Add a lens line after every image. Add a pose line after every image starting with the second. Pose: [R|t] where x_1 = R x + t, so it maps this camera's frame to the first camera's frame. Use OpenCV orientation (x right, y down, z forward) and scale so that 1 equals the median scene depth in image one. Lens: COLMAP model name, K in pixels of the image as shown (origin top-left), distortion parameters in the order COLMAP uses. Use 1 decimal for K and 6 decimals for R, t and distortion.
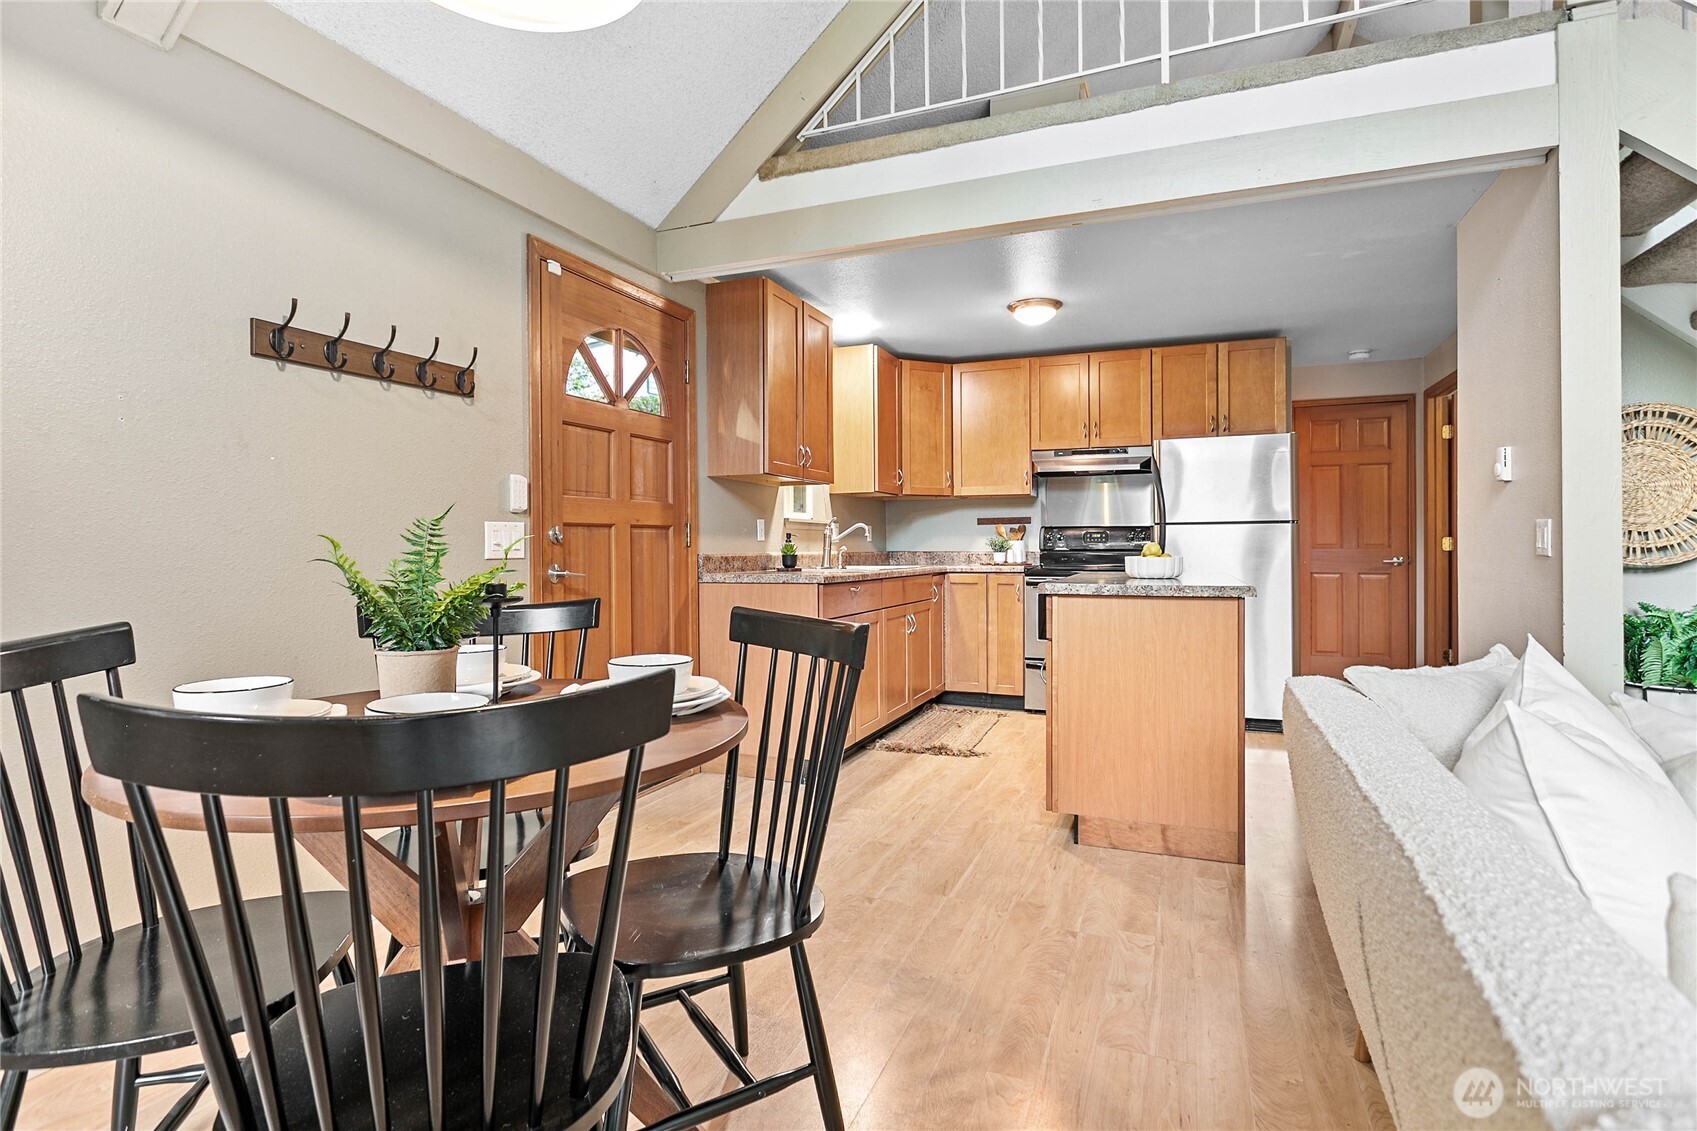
lens RADIAL K [[862.9, 0, 850.5], [0, 862.9, 556.3], [0, 0, 1]] dist [-0.015954, 0.000261]
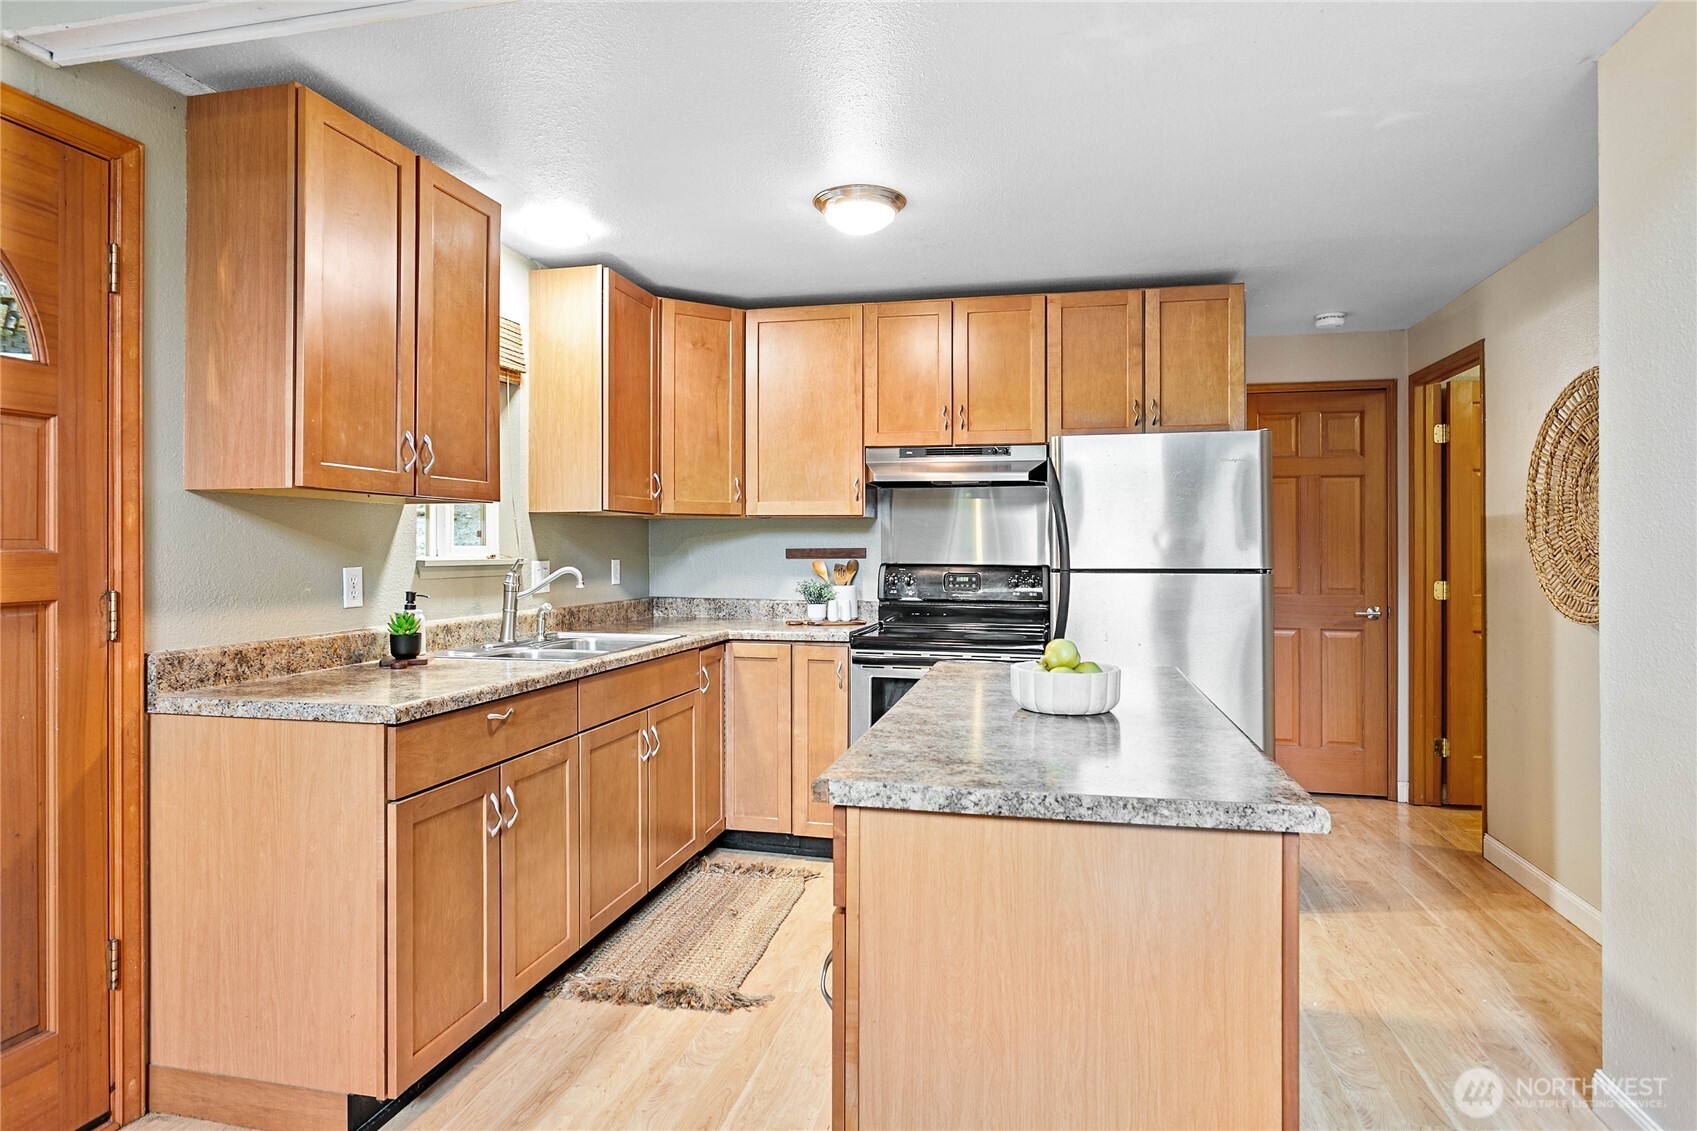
lens RADIAL K [[968.8, 0, 854.1], [0, 968.8, 549.6], [0, 0, 1]] dist [-0.015704, 0.004987]
pose [[0.987252, 0.005838, 0.159061, 0.095134], [-0.004557, 0.999954, -0.008414, -0.043801], [-0.159103, 0.007582, 0.987233, 0.314545]]
